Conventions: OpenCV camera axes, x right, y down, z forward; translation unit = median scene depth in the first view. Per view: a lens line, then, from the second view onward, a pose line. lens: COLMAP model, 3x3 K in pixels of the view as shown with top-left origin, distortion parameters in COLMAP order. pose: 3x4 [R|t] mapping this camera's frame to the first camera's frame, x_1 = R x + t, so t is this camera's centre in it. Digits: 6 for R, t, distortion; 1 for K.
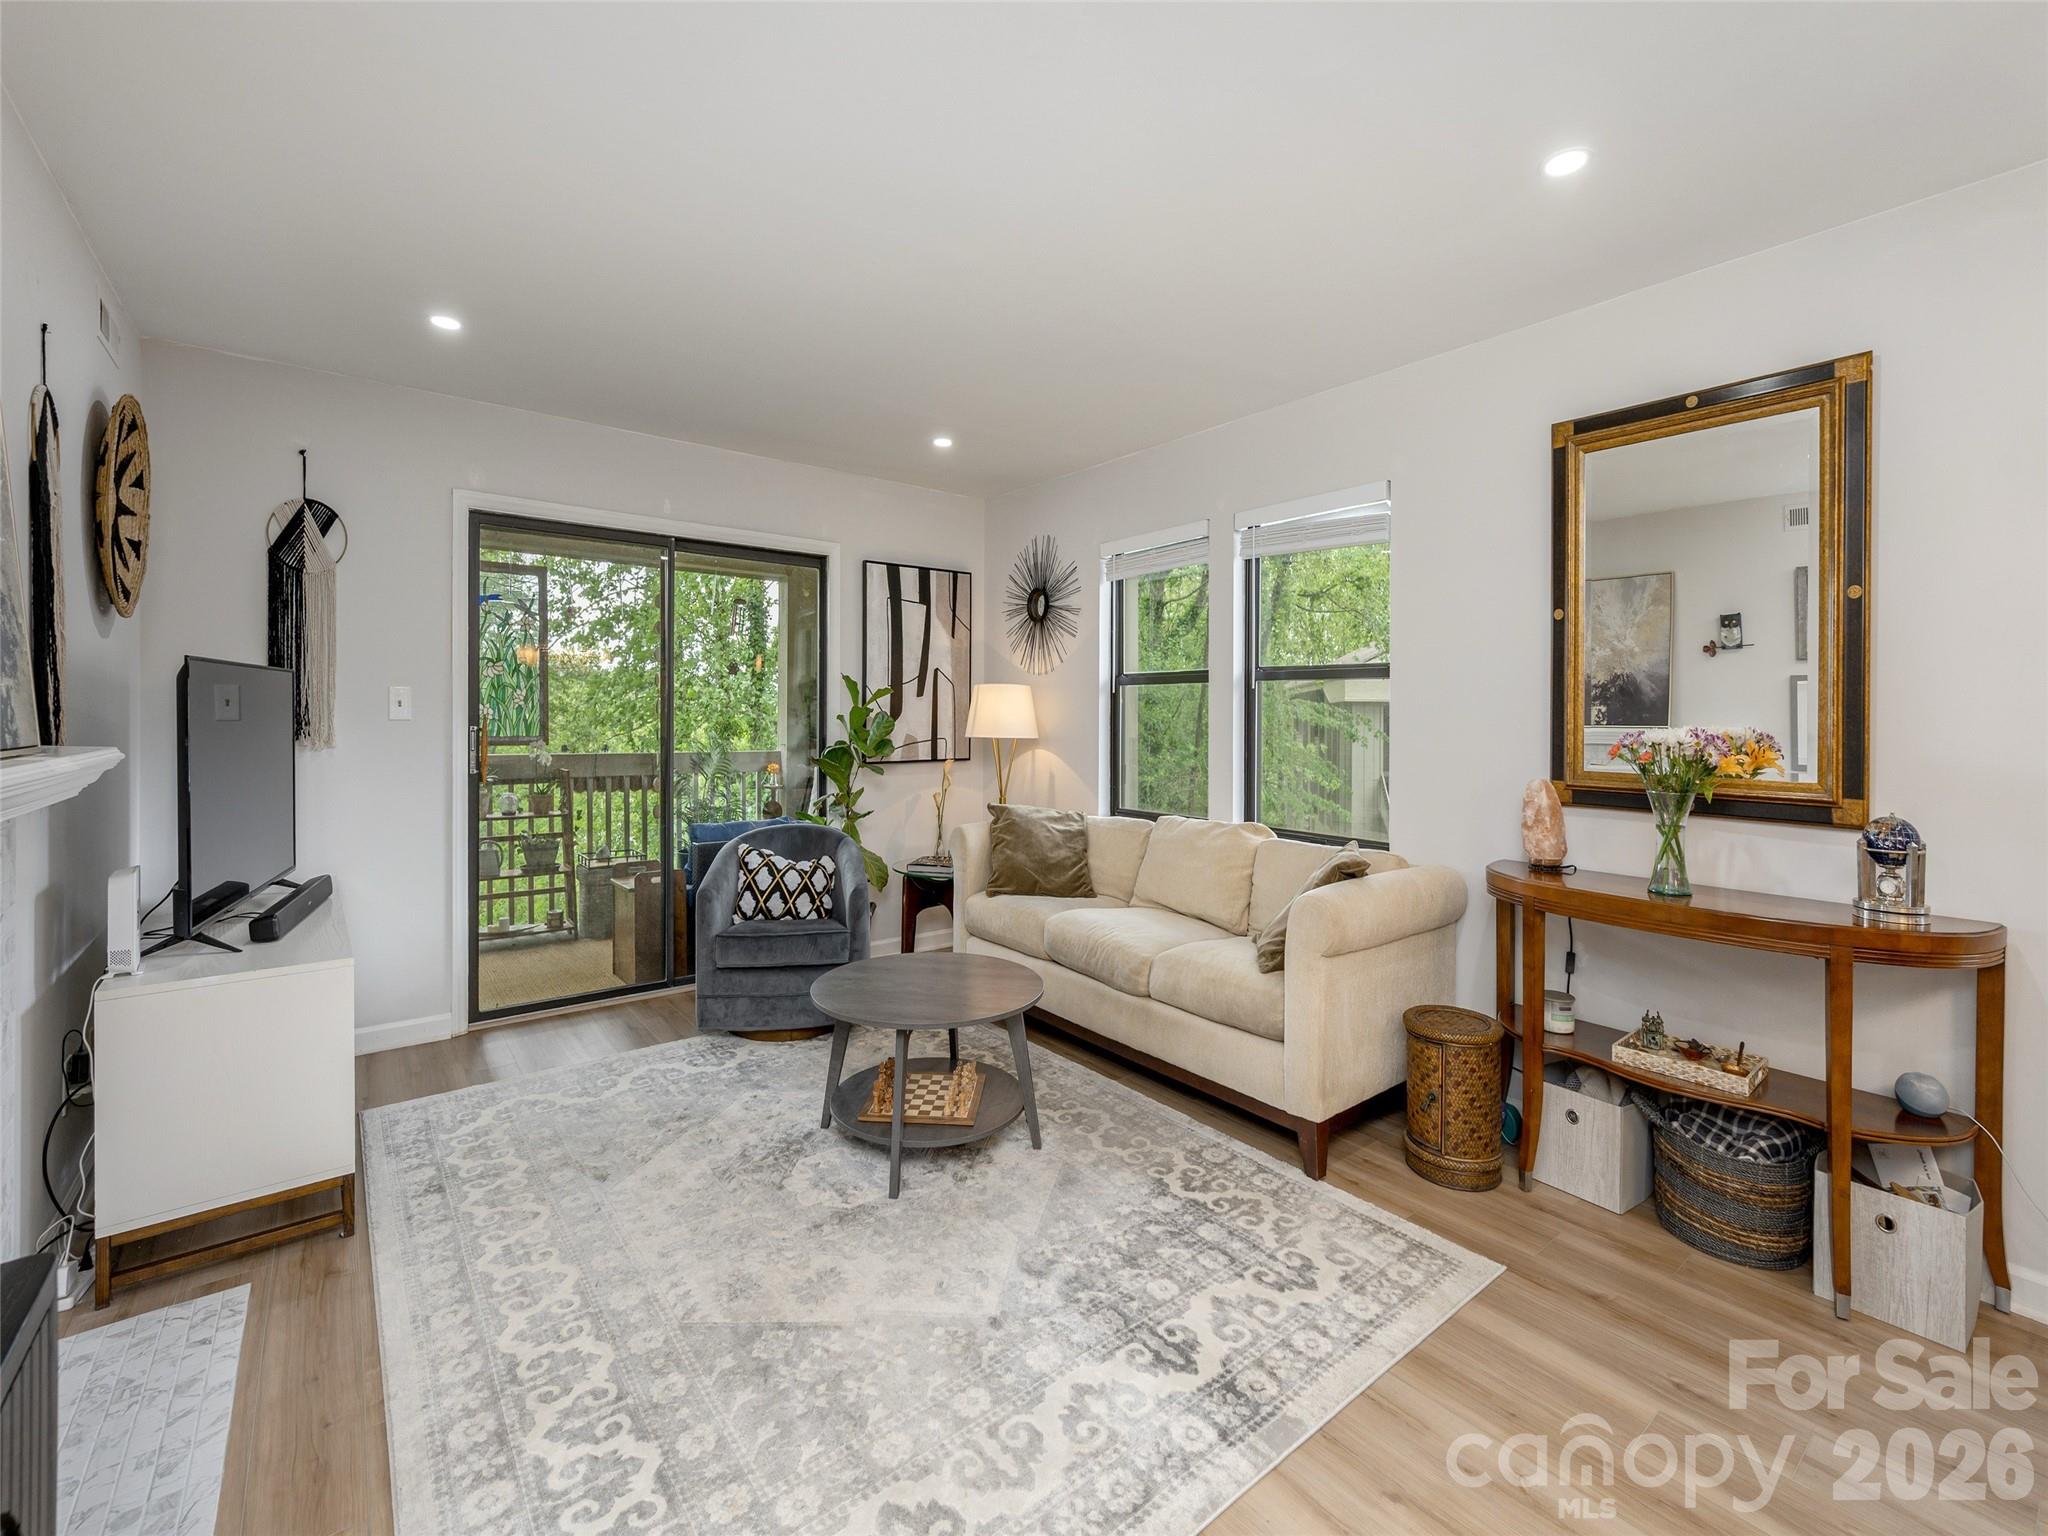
lens RADIAL K [[891.2, 0, 1001.1], [0, 891.2, 722.7], [0, 0, 1]] dist [0.008974, -0.000141]
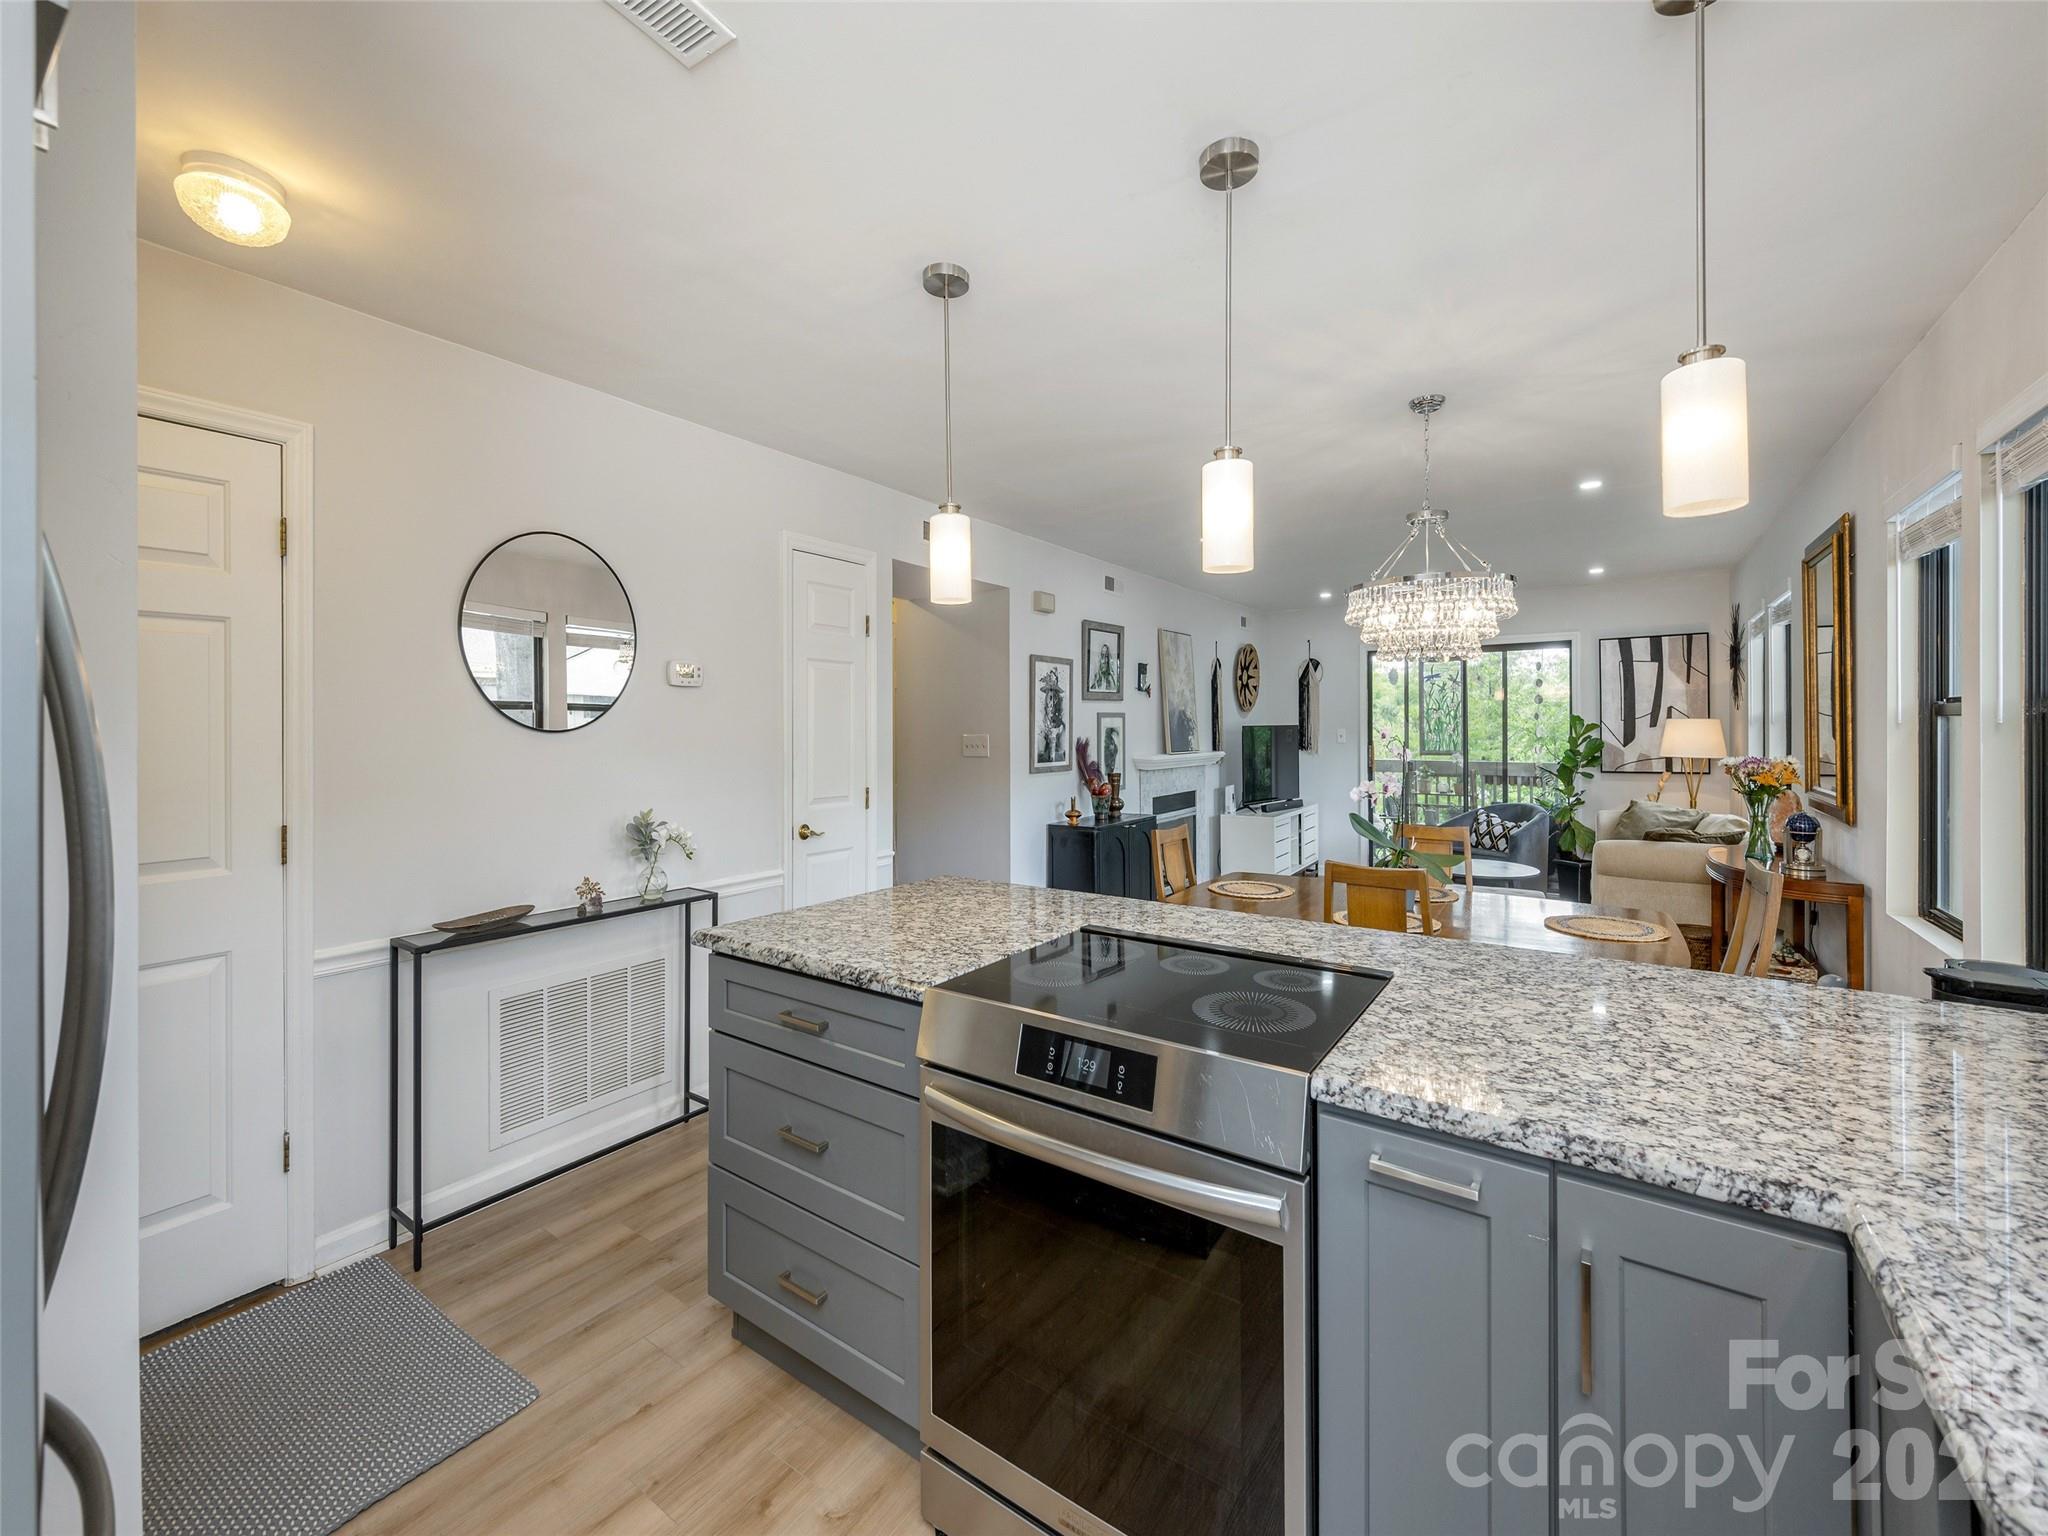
lens RADIAL K [[841.0, 0, 1032.9], [0, 841.0, 726.6], [0, 0, 1]] dist [-0.003948, 0.000068]
pose [[0.310021, -0.011365, -0.950662, 1.107212], [0.000477, 0.999930, -0.011798, -0.018205], [0.950729, 0.003204, 0.310005, -0.452731]]
